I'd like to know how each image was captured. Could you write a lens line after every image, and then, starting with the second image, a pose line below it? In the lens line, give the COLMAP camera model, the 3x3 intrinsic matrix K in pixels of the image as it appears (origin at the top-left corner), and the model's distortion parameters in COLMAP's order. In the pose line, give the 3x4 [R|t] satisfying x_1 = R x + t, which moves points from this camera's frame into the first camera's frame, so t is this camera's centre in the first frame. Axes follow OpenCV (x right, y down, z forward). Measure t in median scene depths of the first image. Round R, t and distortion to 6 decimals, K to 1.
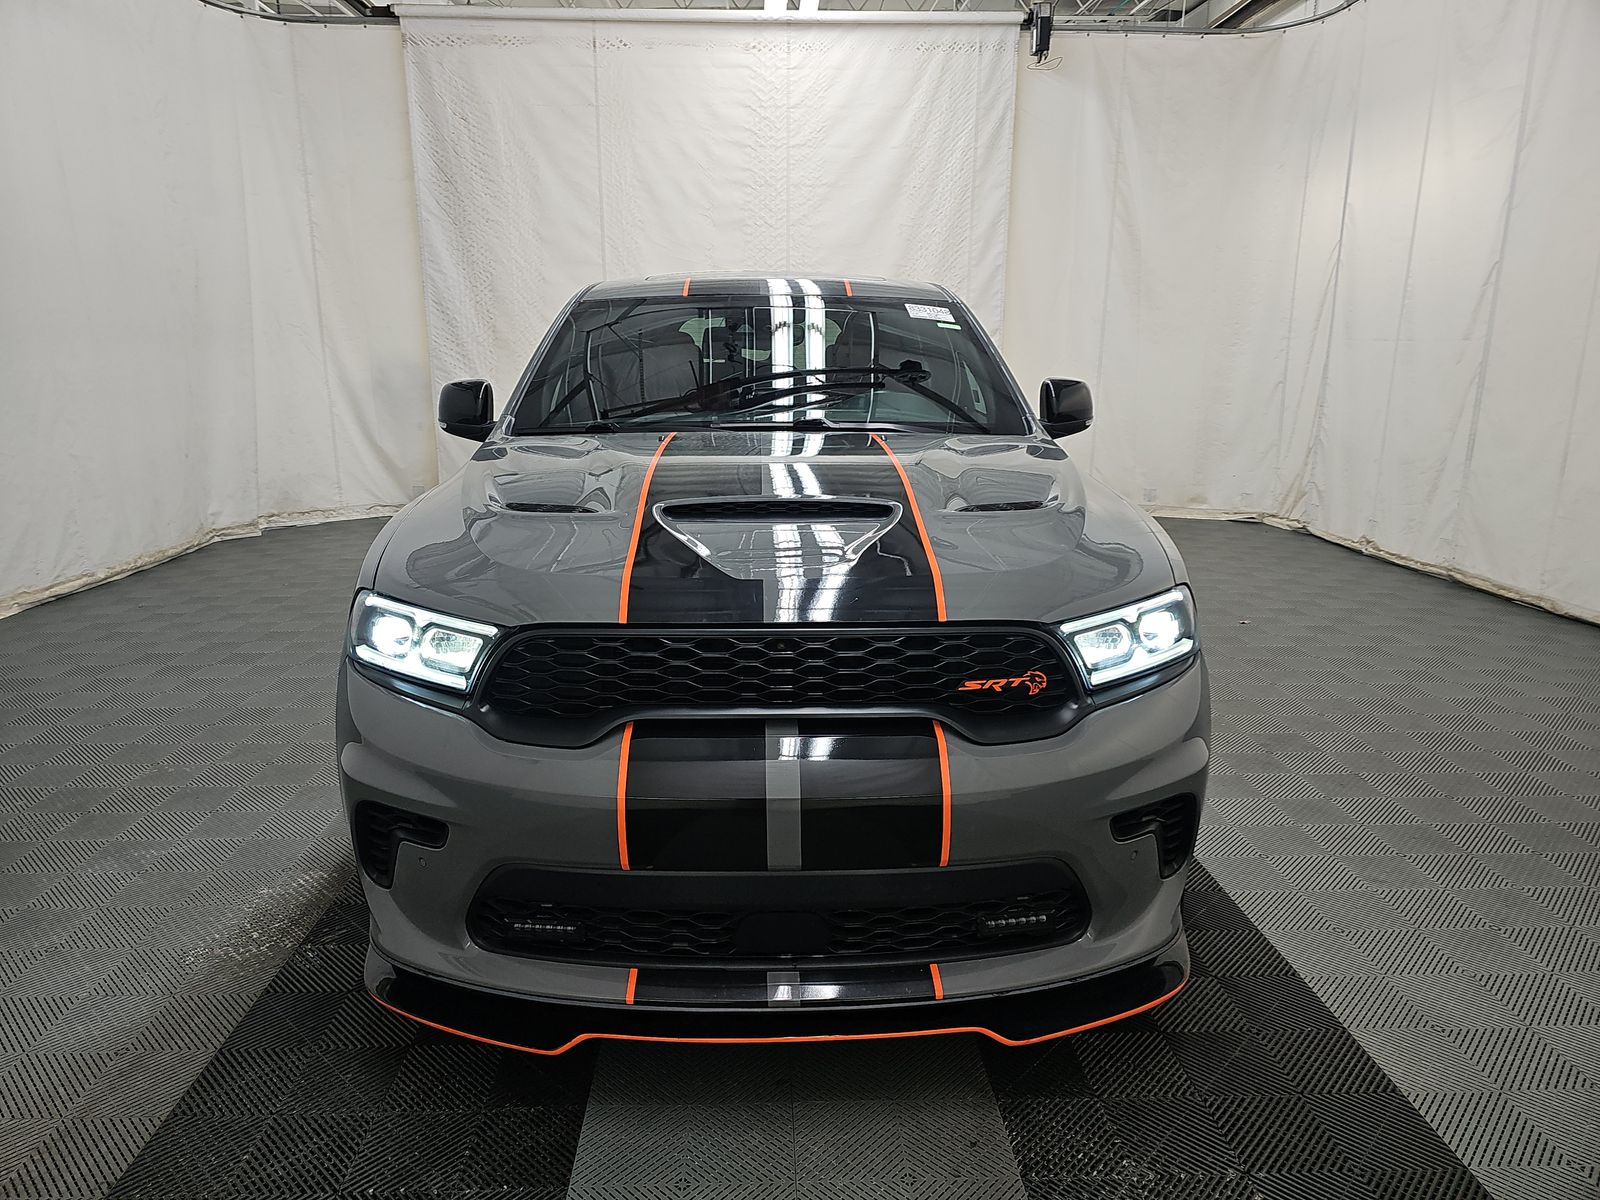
lens RADIAL K [[1067.0, 0, 791.2], [0, 1067.0, 608.7], [0, 0, 1]] dist [0.035452, -0.021137]
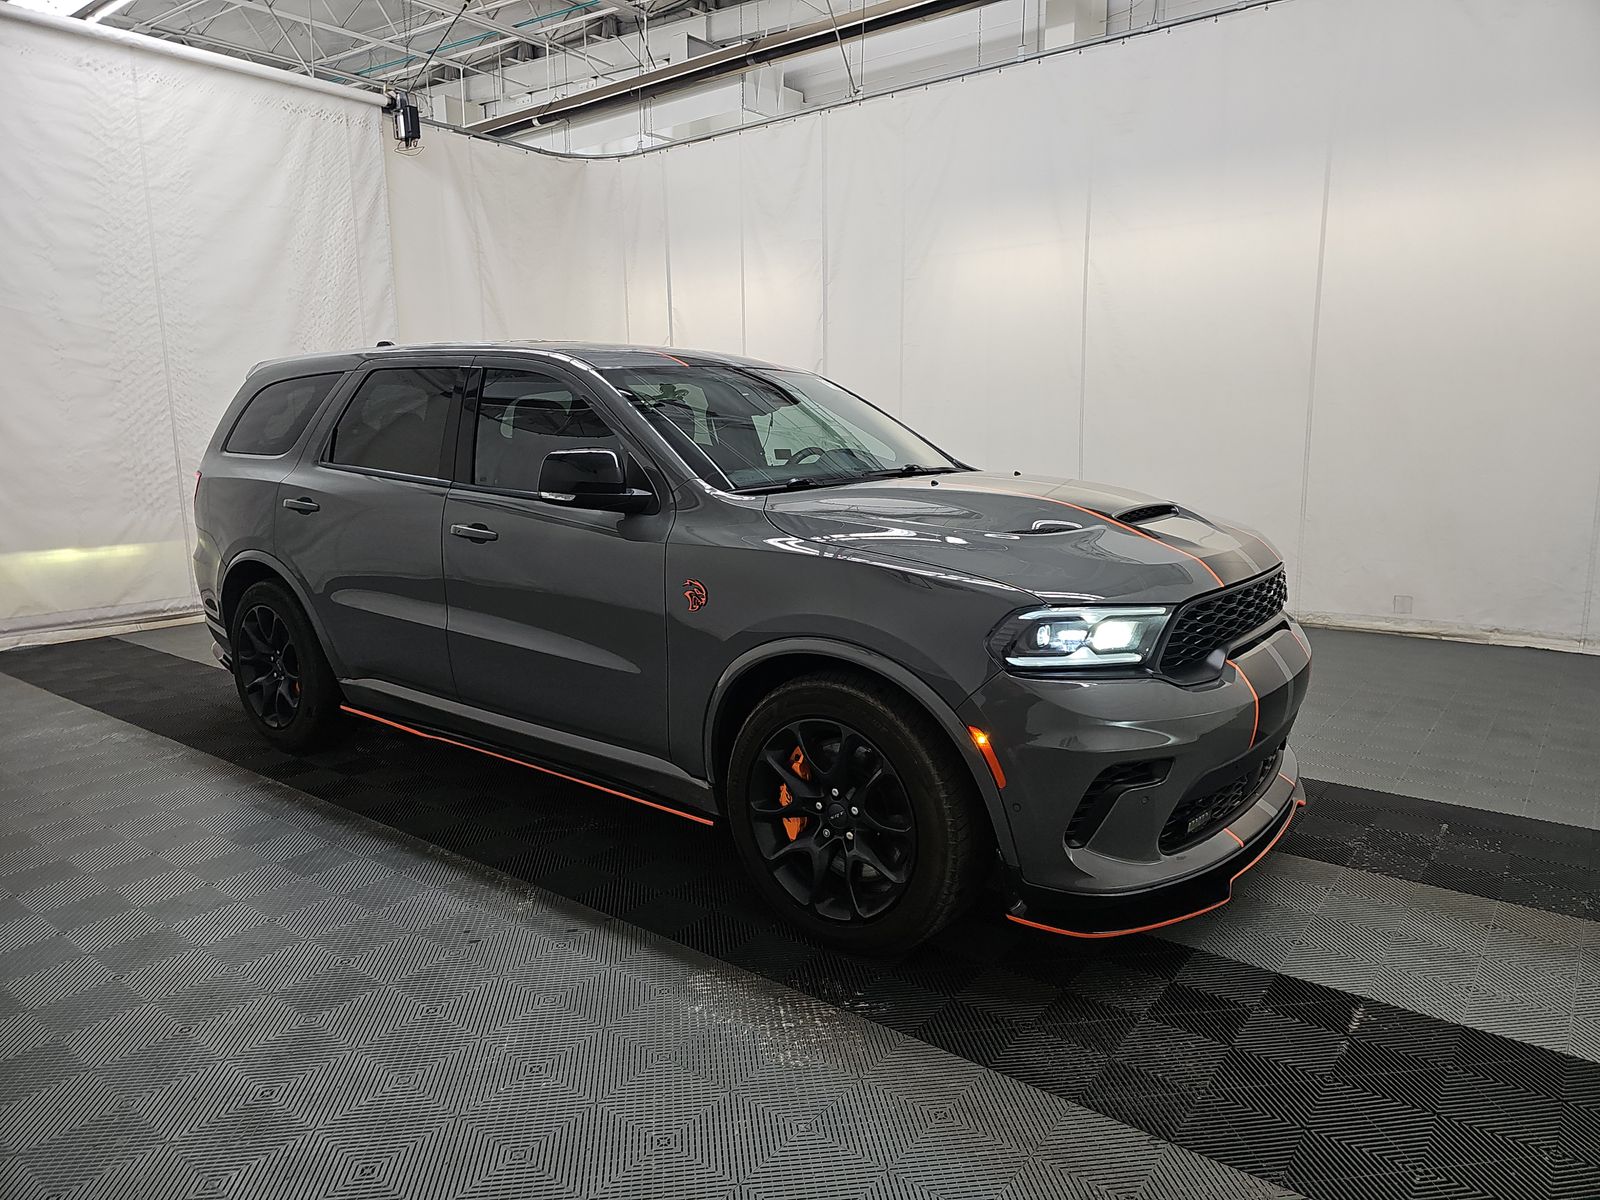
lens RADIAL K [[1067.0, 0, 806.5], [0, 1067.0, 605.0], [0, 0, 1]] dist [0.035452, -0.021137]
pose [[0.641101, -0.138248, 0.754902, -0.359967], [0.191190, 0.981399, 0.017359, -0.021609], [-0.743260, 0.133201, 0.655608, 0.095949]]
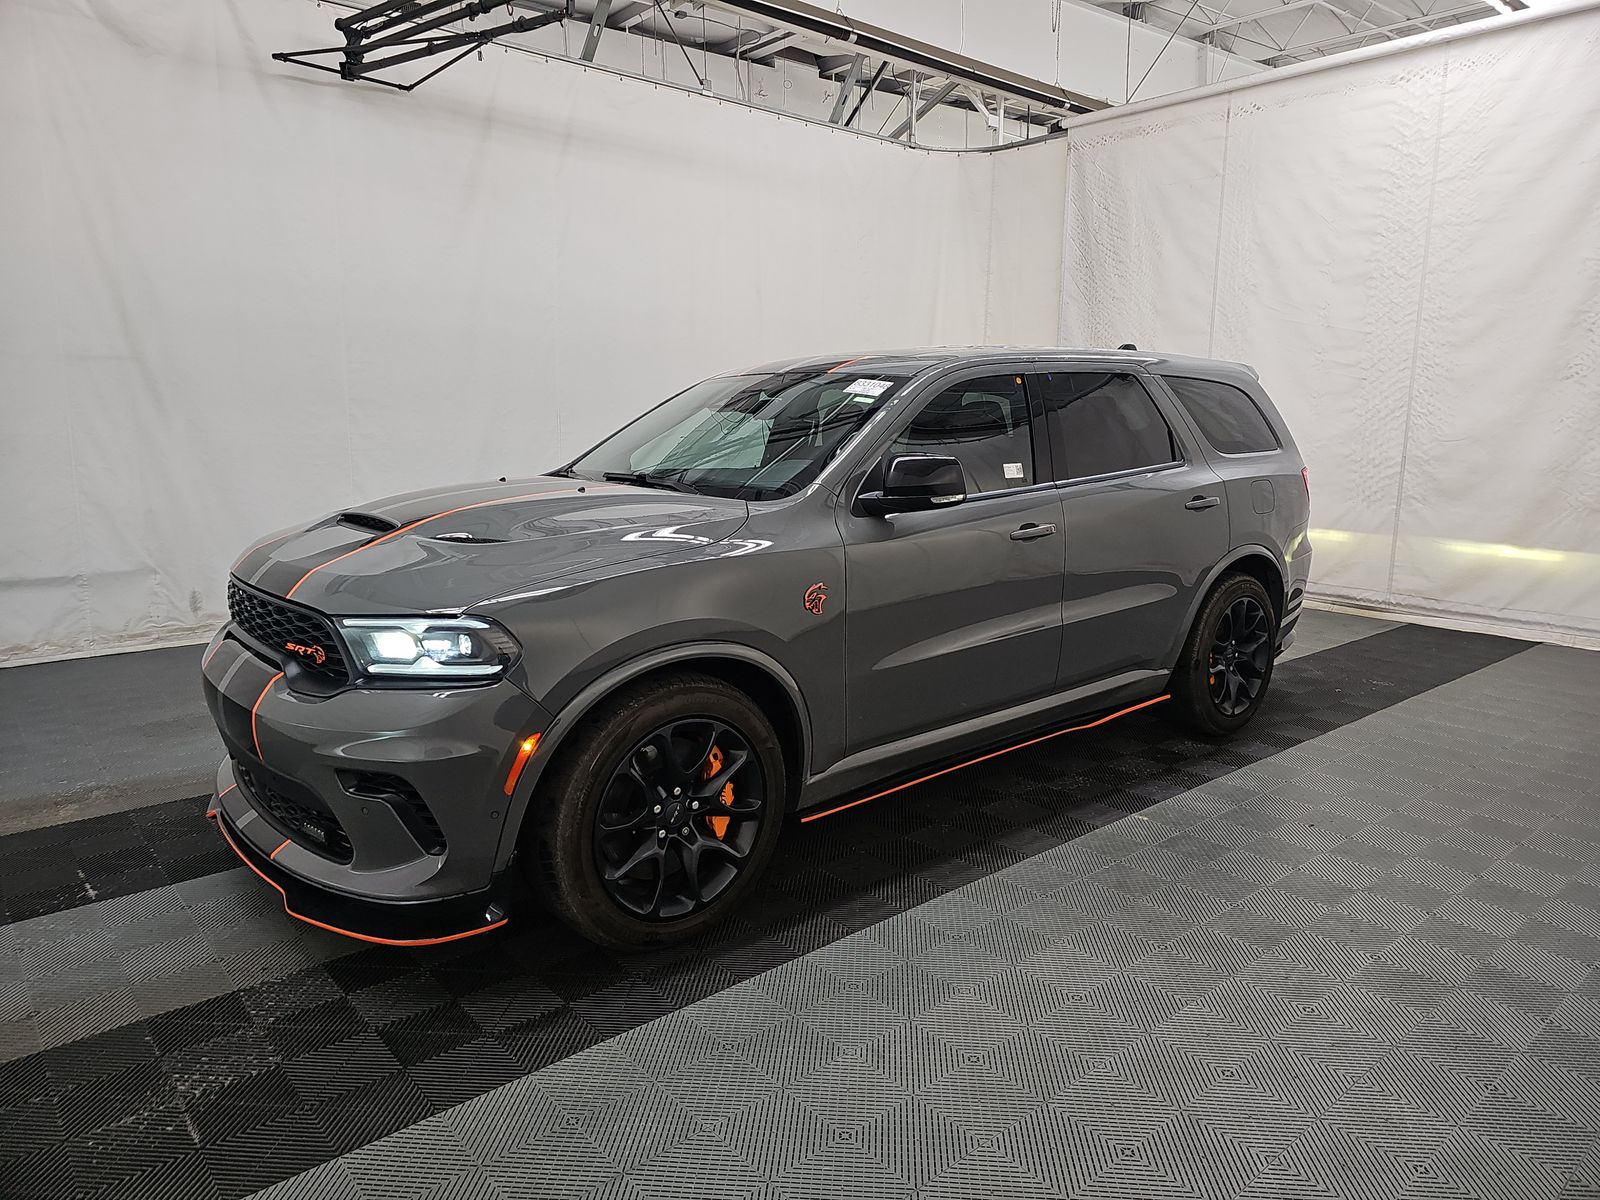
lens RADIAL K [[1067.0, 0, 810.7], [0, 1067.0, 591.3], [0, 0, 1]] dist [0.035452, -0.021137]
pose [[0.638772, 0.130806, -0.758195, 0.372230], [-0.187057, 0.982277, 0.011871, -0.032775], [0.746311, 0.134243, 0.651920, 0.122346]]
